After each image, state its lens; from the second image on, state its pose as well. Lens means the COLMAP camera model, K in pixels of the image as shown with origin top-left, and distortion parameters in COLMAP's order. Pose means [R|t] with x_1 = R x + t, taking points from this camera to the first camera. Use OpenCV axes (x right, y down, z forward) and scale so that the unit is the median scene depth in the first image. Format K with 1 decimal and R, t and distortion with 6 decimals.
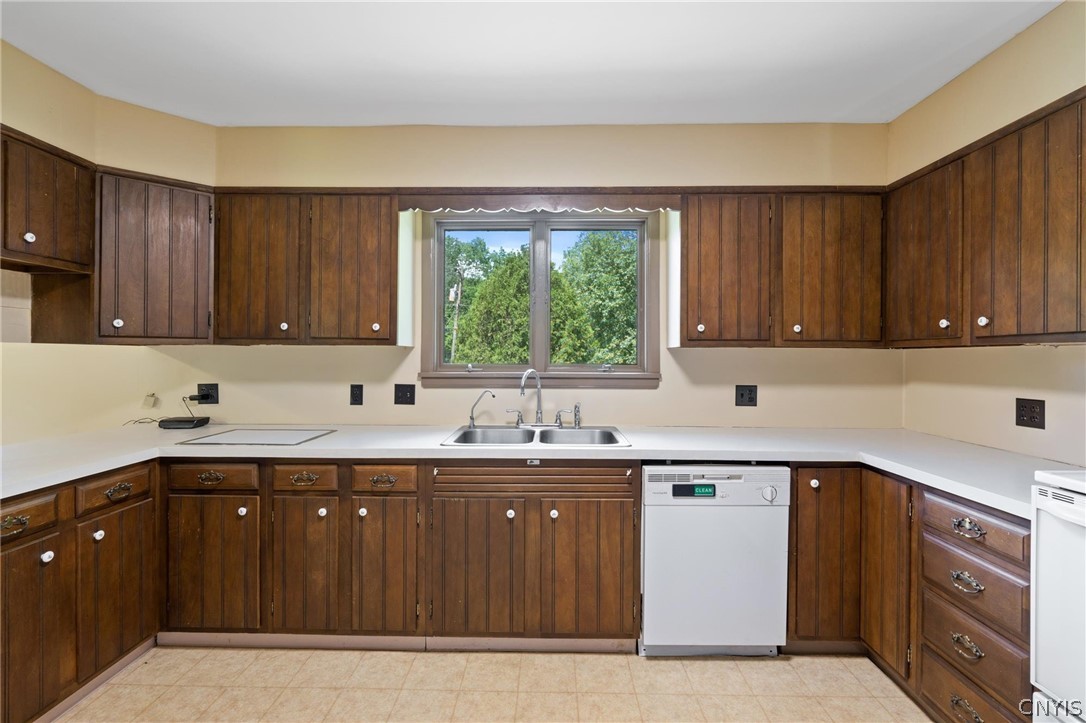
lens RADIAL K [[477.3, 0, 540.3], [0, 477.3, 356.0], [0, 0, 1]] dist [-0.002226, -0.000375]
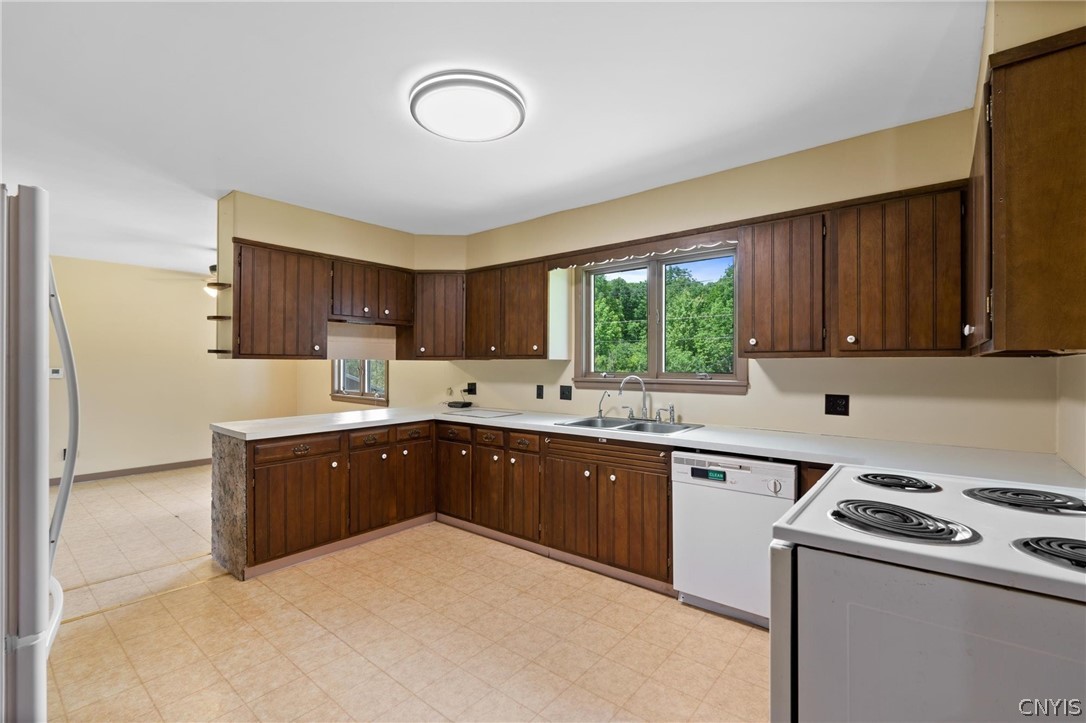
lens RADIAL K [[475.9, 0, 543.0], [0, 475.9, 361.5], [0, 0, 1]] dist [-0.000396, -0.000113]
pose [[0.787598, -0.007176, -0.616148, 0.703453], [0.001660, 0.999953, -0.009525, -0.000958], [0.616188, 0.006479, 0.787573, -0.229463]]
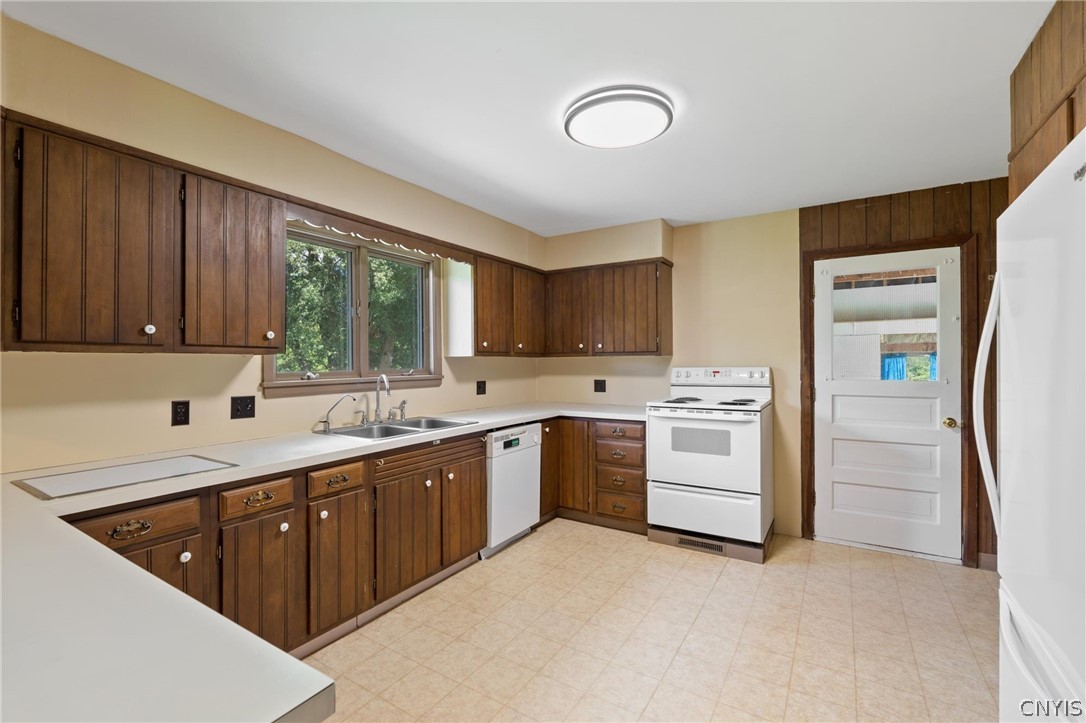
lens RADIAL K [[477.3, 0, 540.3], [0, 477.3, 356.0], [0, 0, 1]] dist [-0.002226, -0.000375]
pose [[0.517008, 0.001599, 0.855979, -0.984245], [0.006849, 0.999959, -0.006005, -0.010631], [-0.855953, 0.008967, 0.516976, 0.049263]]
